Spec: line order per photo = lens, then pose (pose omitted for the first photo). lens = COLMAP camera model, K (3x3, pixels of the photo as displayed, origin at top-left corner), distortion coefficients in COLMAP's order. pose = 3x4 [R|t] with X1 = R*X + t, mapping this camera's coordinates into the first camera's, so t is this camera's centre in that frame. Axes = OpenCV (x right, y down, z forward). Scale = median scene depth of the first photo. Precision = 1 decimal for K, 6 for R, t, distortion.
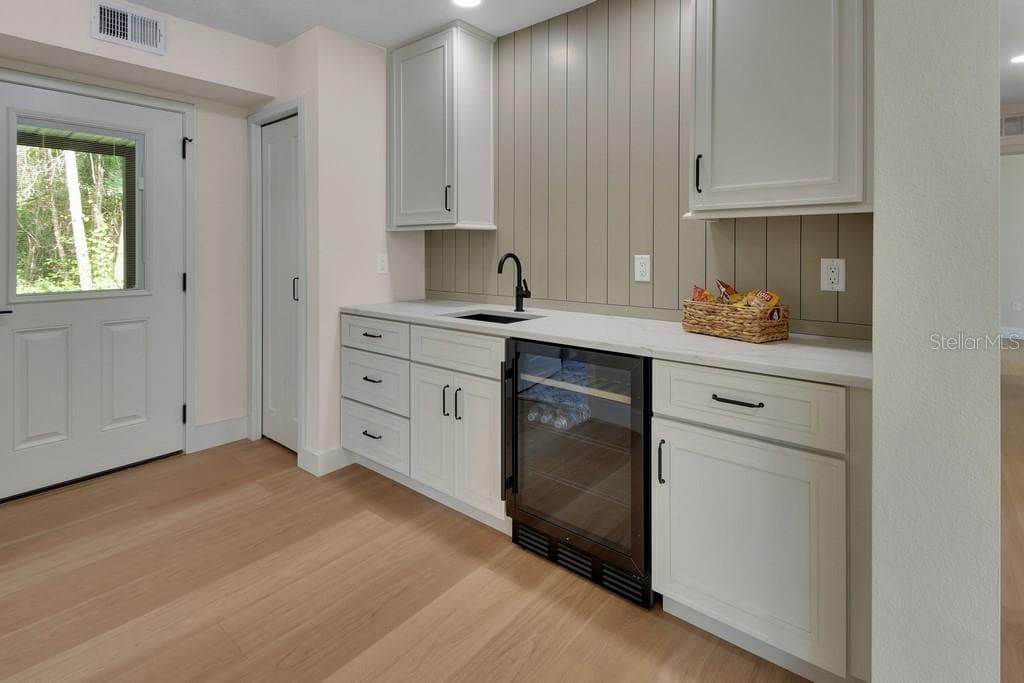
lens RADIAL K [[477.8, 0, 513.7], [0, 477.8, 323.1], [0, 0, 1]] dist [0.000168, -0.000126]
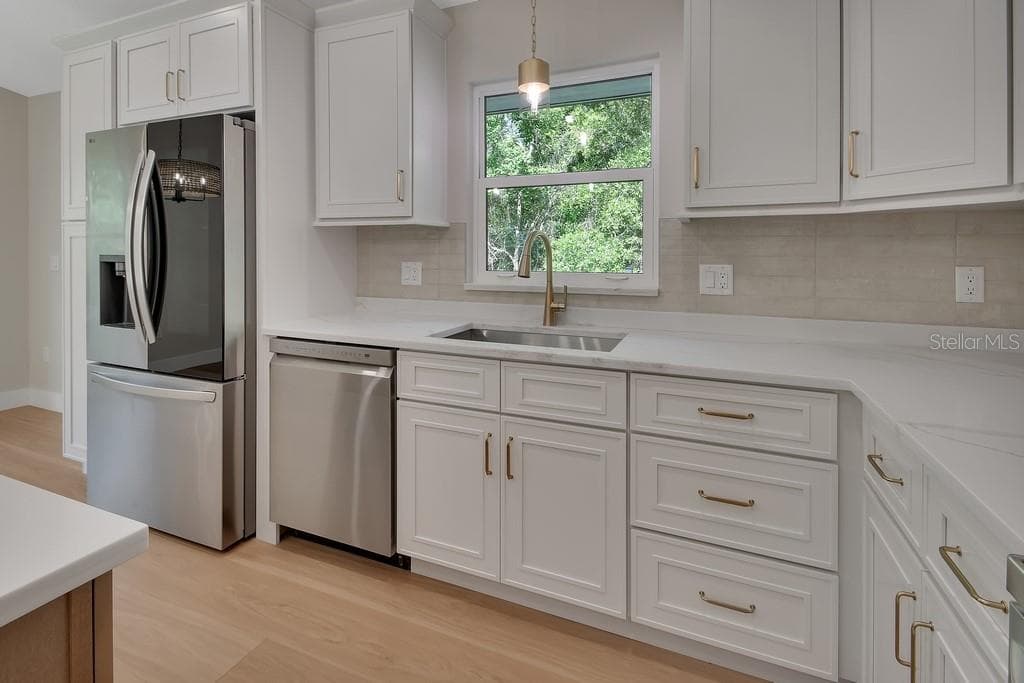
lens RADIAL K [[485.2, 0, 512.0], [0, 485.2, 341.5], [0, 0, 1]] dist [0.000433, 0.000126]
pose [[0.954259, -0.041626, 0.296070, -0.324500], [0.032933, 0.998869, 0.034292, -0.038942], [-0.297163, -0.022973, 0.954550, 0.274674]]
